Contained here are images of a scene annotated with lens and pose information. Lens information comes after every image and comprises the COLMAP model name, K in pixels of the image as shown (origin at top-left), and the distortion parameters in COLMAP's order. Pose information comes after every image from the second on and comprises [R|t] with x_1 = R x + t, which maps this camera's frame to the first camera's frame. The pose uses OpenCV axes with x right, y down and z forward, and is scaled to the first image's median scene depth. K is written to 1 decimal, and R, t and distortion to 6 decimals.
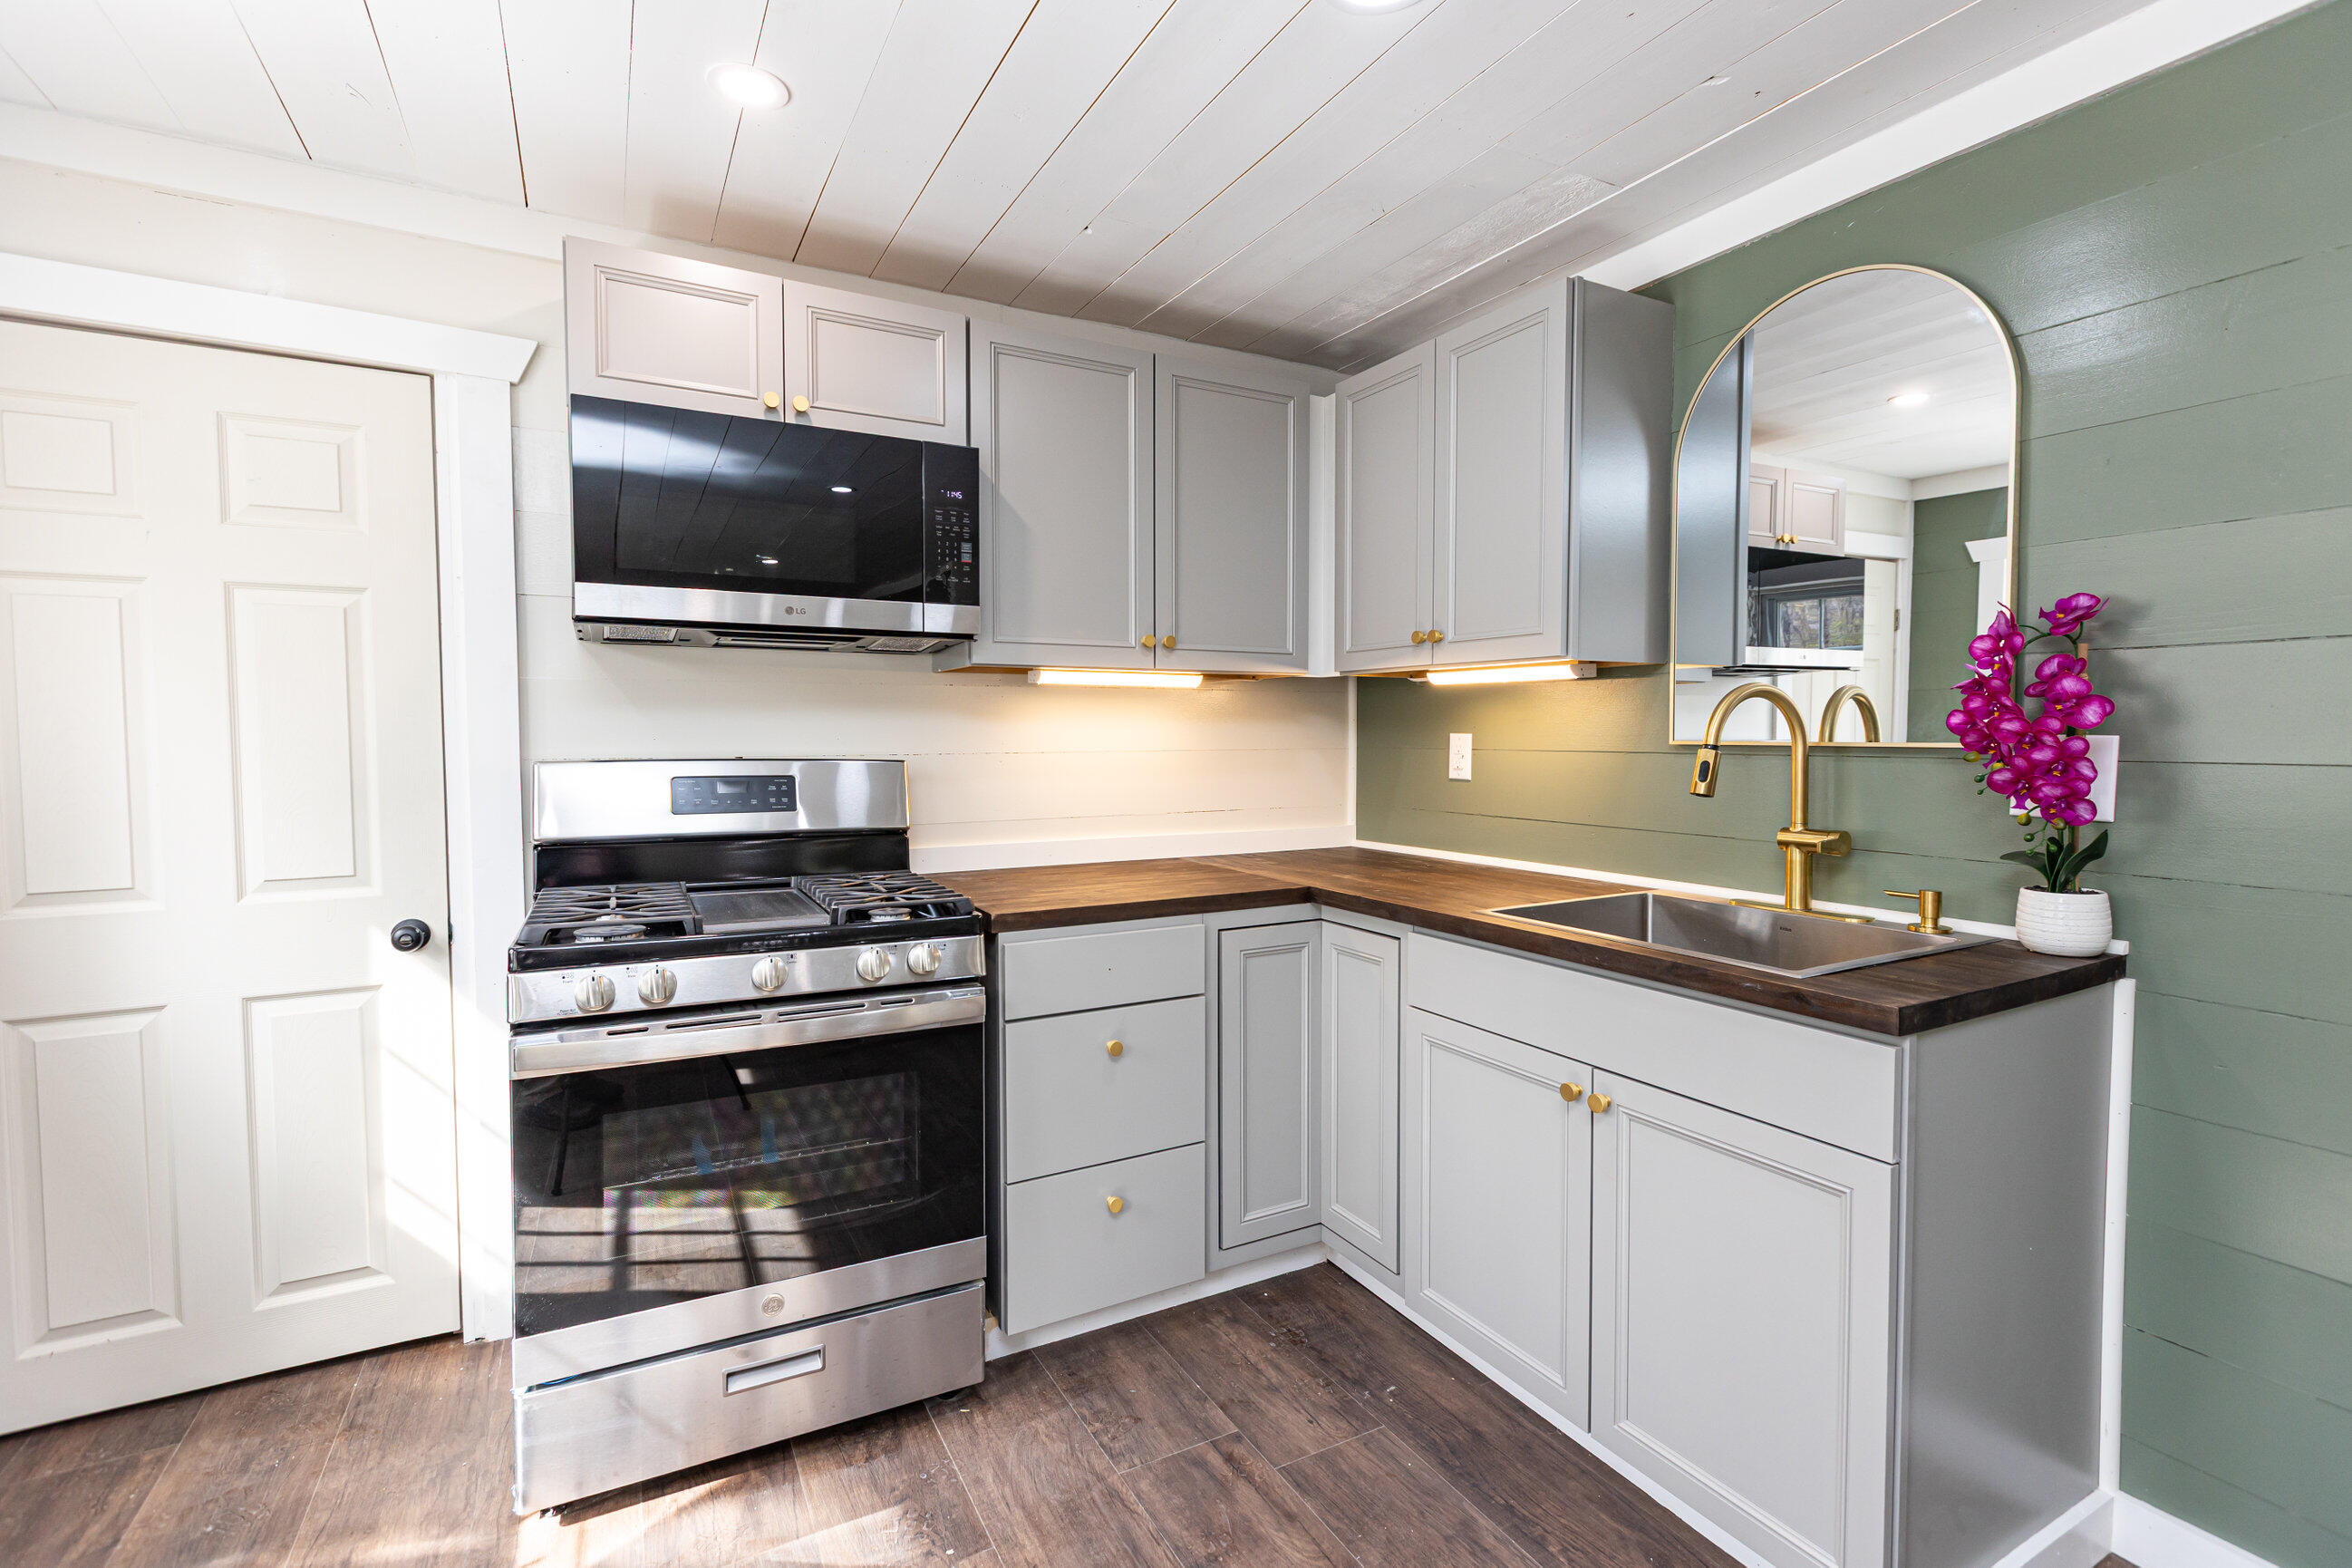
lens RADIAL K [[1053.8, 0, 1176.7], [0, 1053.8, 771.4], [0, 0, 1]] dist [0.002075, 0.000255]
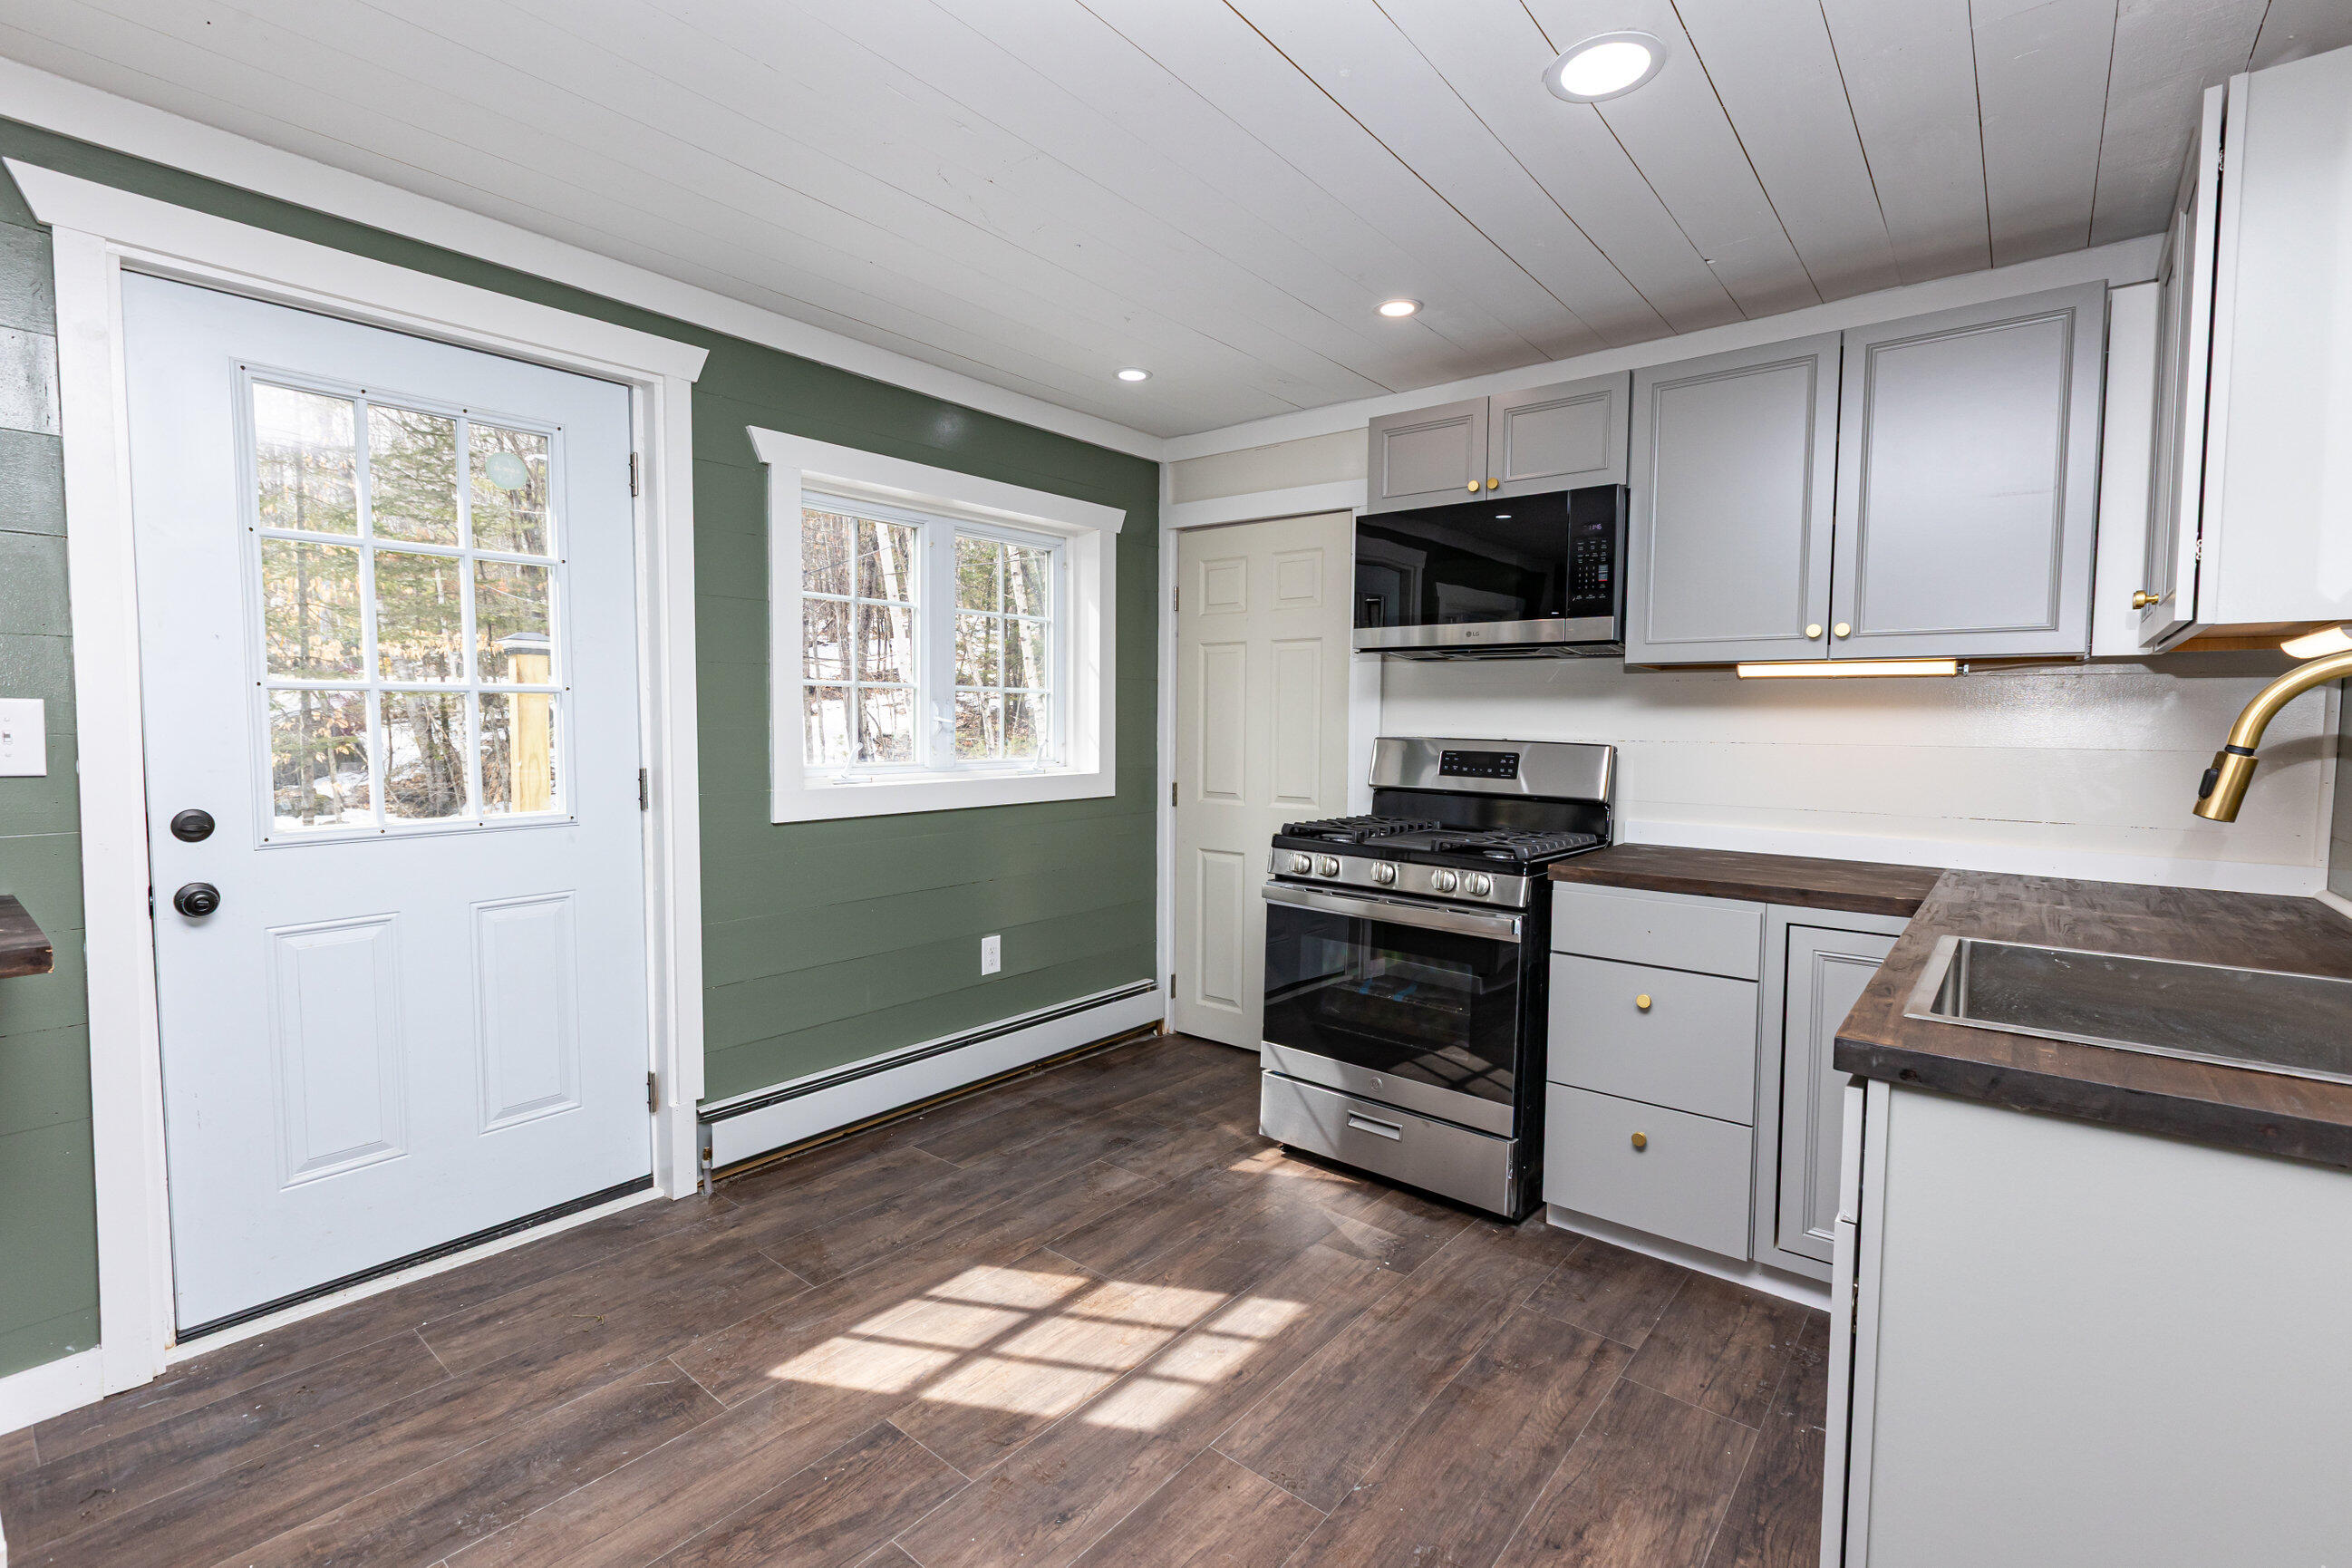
lens RADIAL K [[1068.7, 0, 1175.2], [0, 1068.7, 781.7], [0, 0, 1]] dist [0.004431, 0.000731]
pose [[0.377069, 0.060877, -0.924182, 0.809233], [-0.048012, 0.997781, 0.046136, -0.002347], [0.924940, 0.026976, 0.379155, 0.094467]]
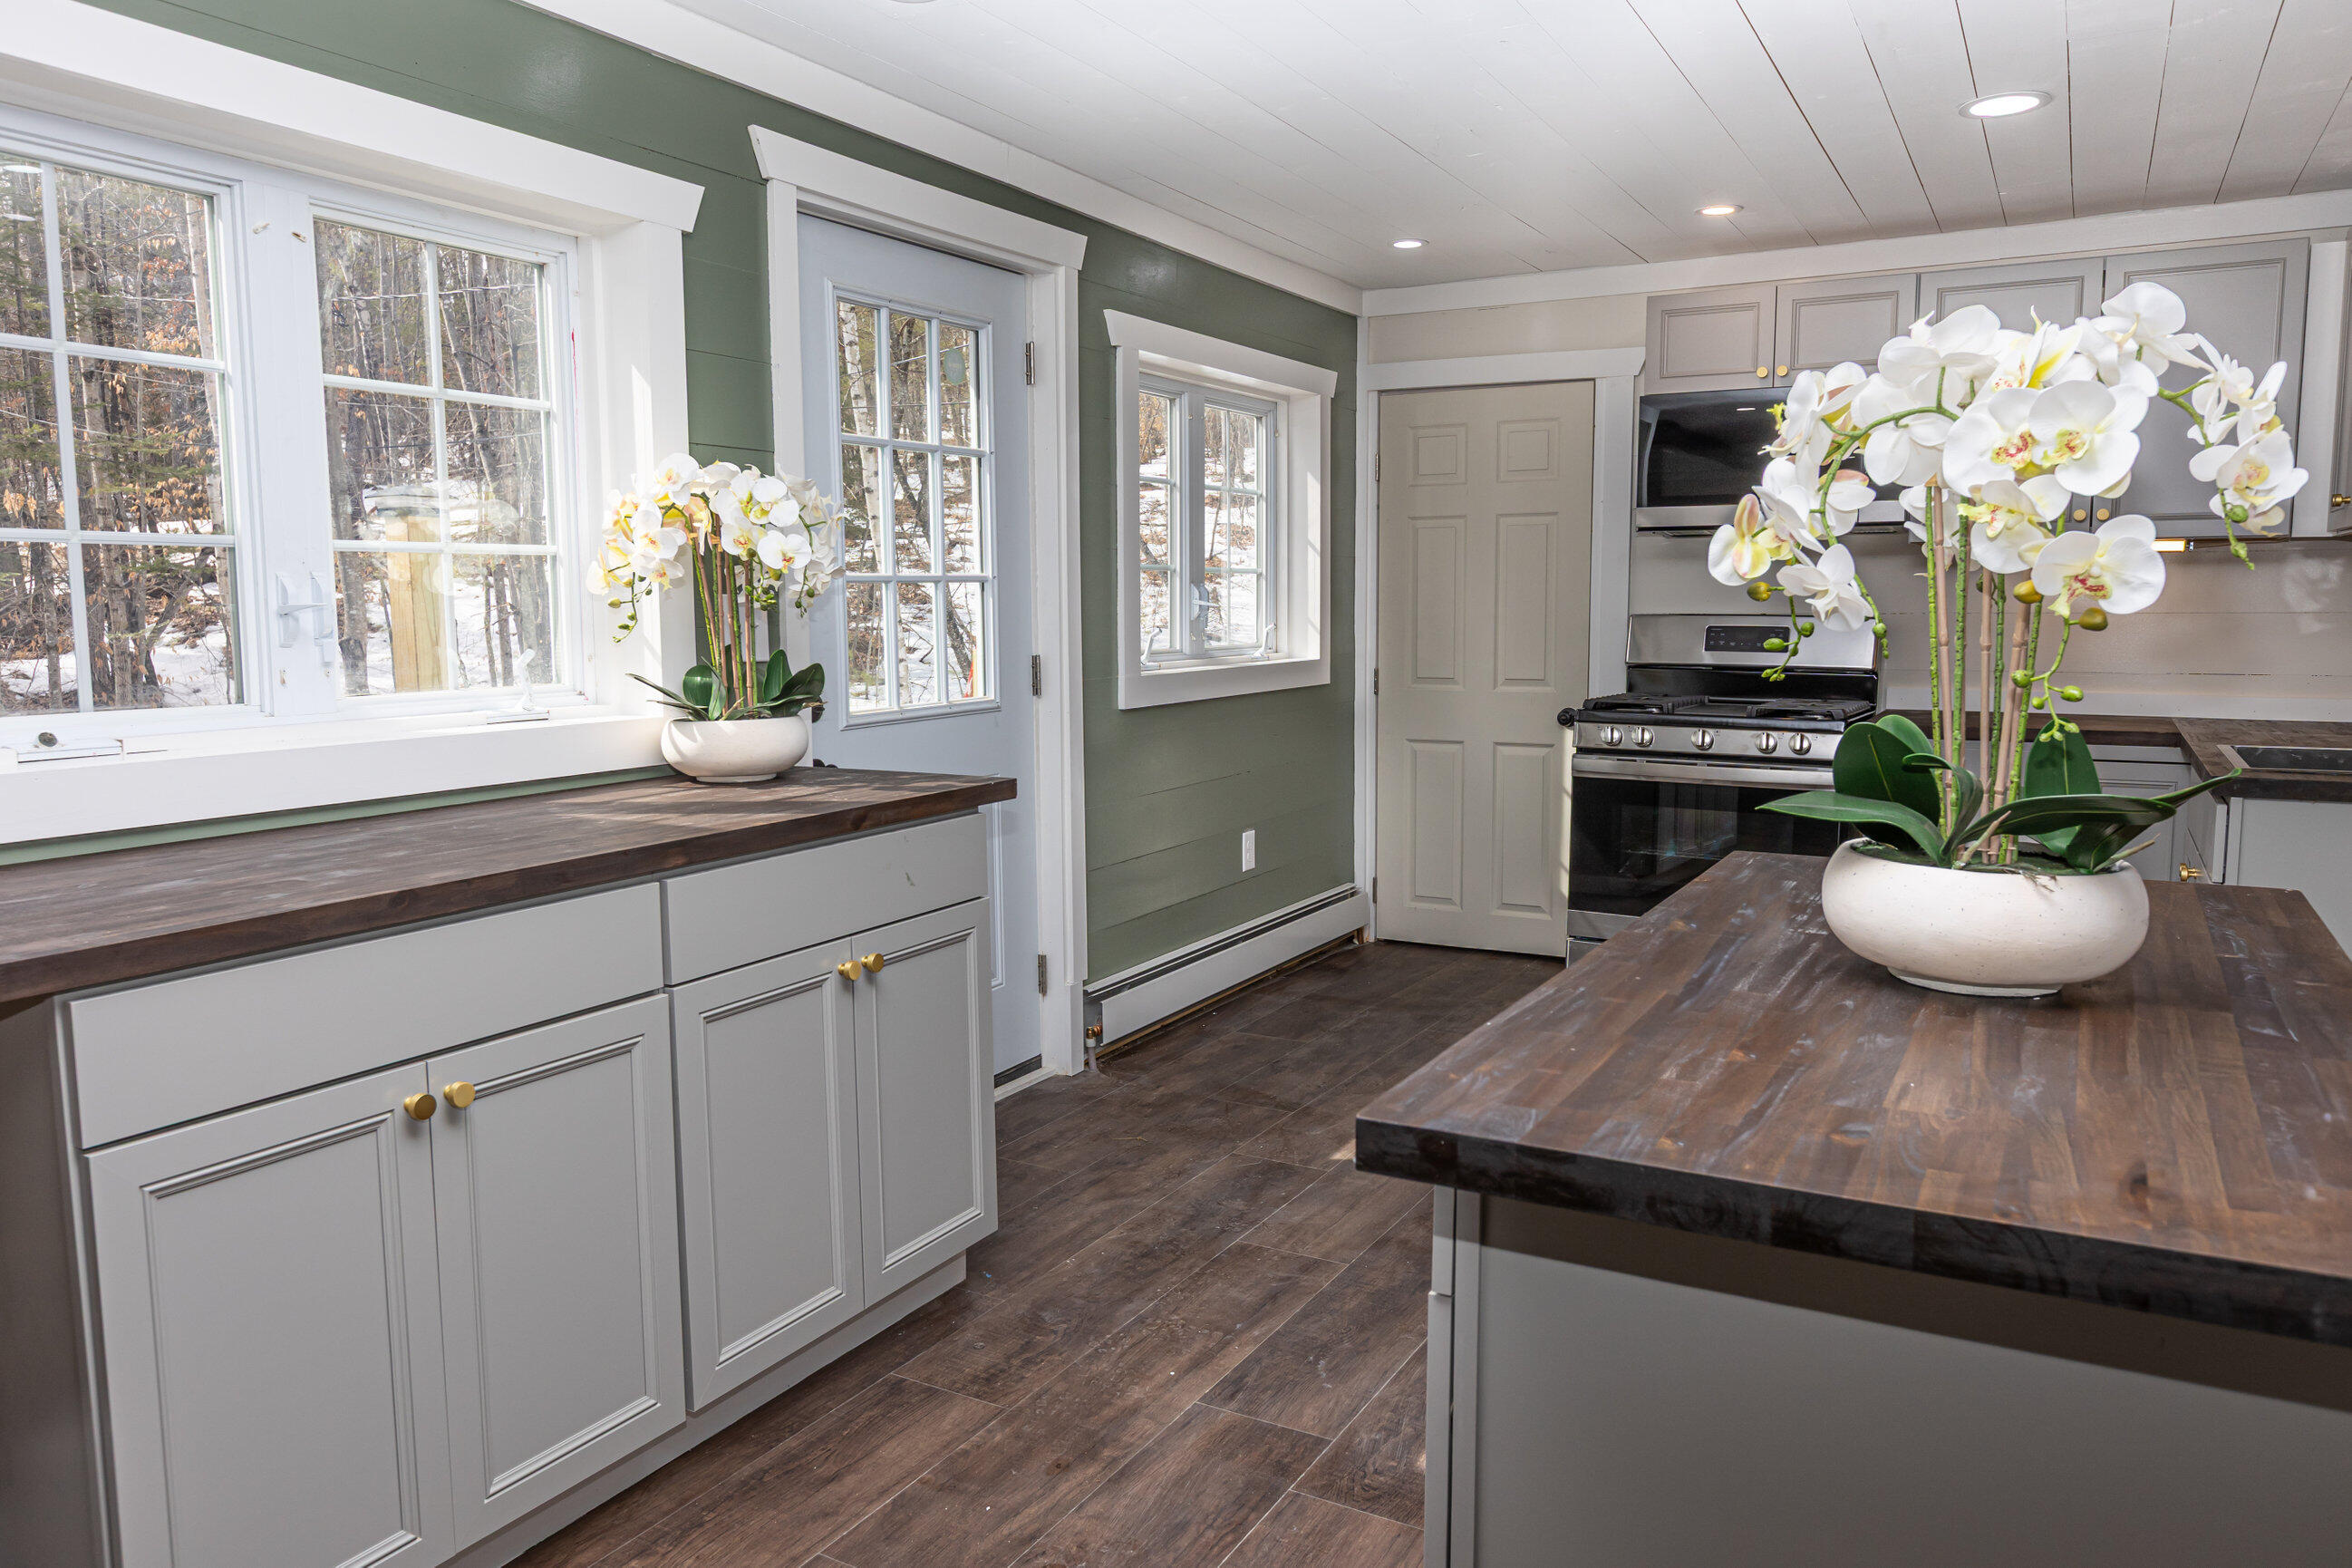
lens RADIAL K [[1659.9, 0, 1176.0], [0, 1659.9, 784.0], [0, 0, 1]] dist [-0.004458, 0.000228]
pose [[0.535007, 0.092179, -0.839804, 1.185574], [-0.029795, 0.995470, 0.090285, 0.041475], [0.844322, -0.023281, 0.535330, -0.959076]]
